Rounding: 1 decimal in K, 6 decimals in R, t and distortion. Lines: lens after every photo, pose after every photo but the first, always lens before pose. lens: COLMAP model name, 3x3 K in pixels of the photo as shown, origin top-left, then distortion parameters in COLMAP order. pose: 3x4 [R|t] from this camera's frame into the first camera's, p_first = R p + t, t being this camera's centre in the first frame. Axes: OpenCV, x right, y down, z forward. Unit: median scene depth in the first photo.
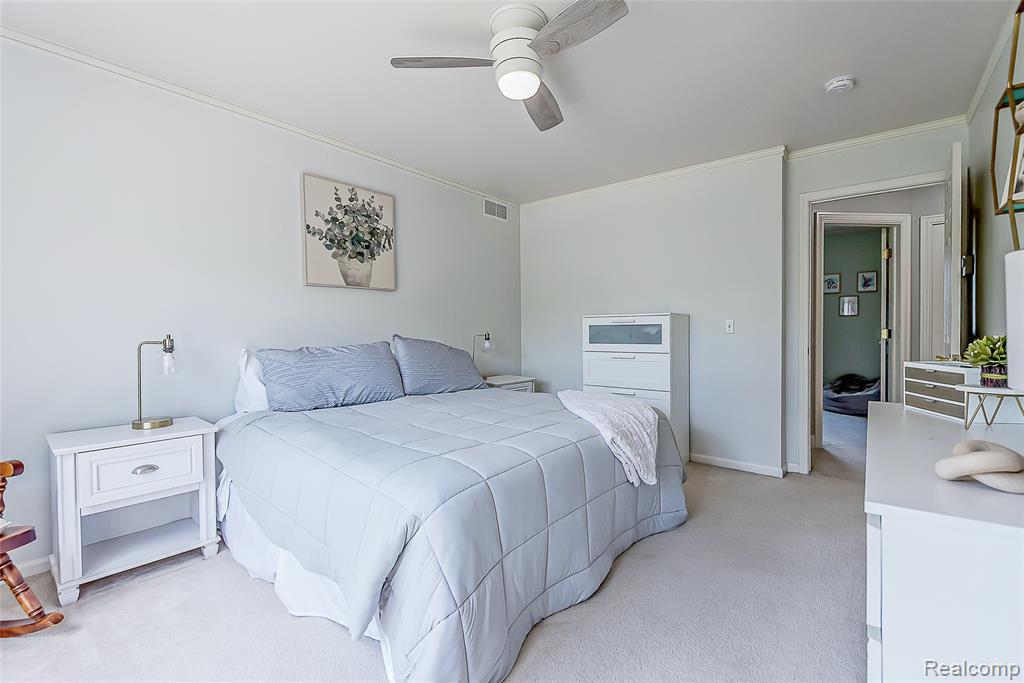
lens RADIAL K [[455.5, 0, 522.4], [0, 455.5, 338.8], [0, 0, 1]] dist [-0.019022, -0.000286]
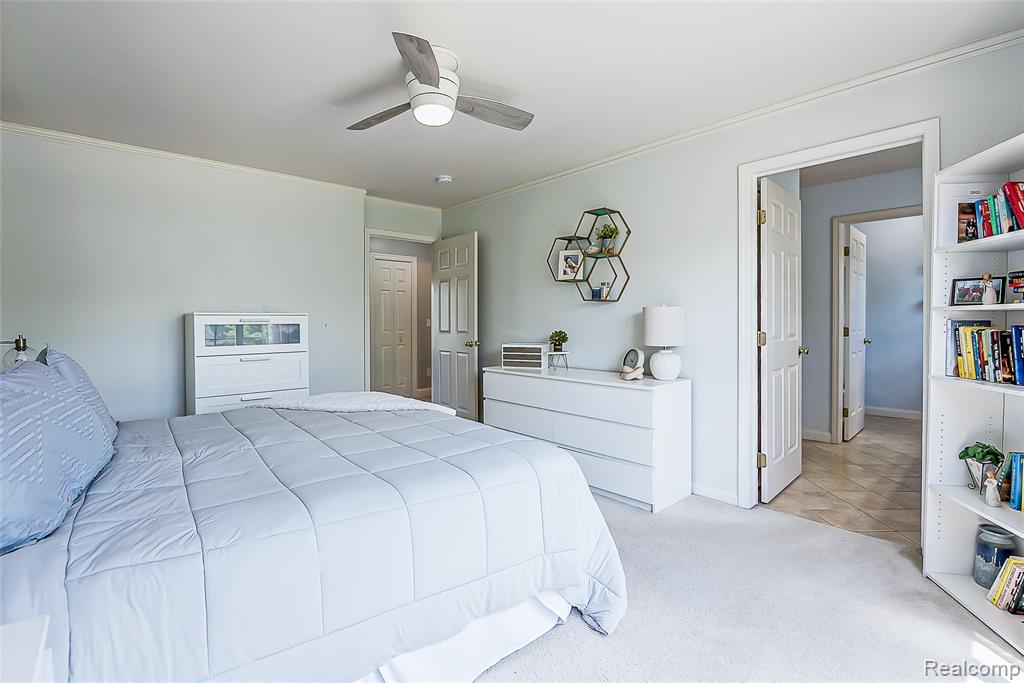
lens RADIAL K [[425.0, 0, 506.4], [0, 425.0, 323.7], [0, 0, 1]] dist [-0.000148, 0.000015]
pose [[0.195399, 0.002265, 0.980721, -0.654792], [0.021995, 0.999736, -0.006691, -0.018427], [-0.980477, 0.022878, 0.195297, 0.408323]]
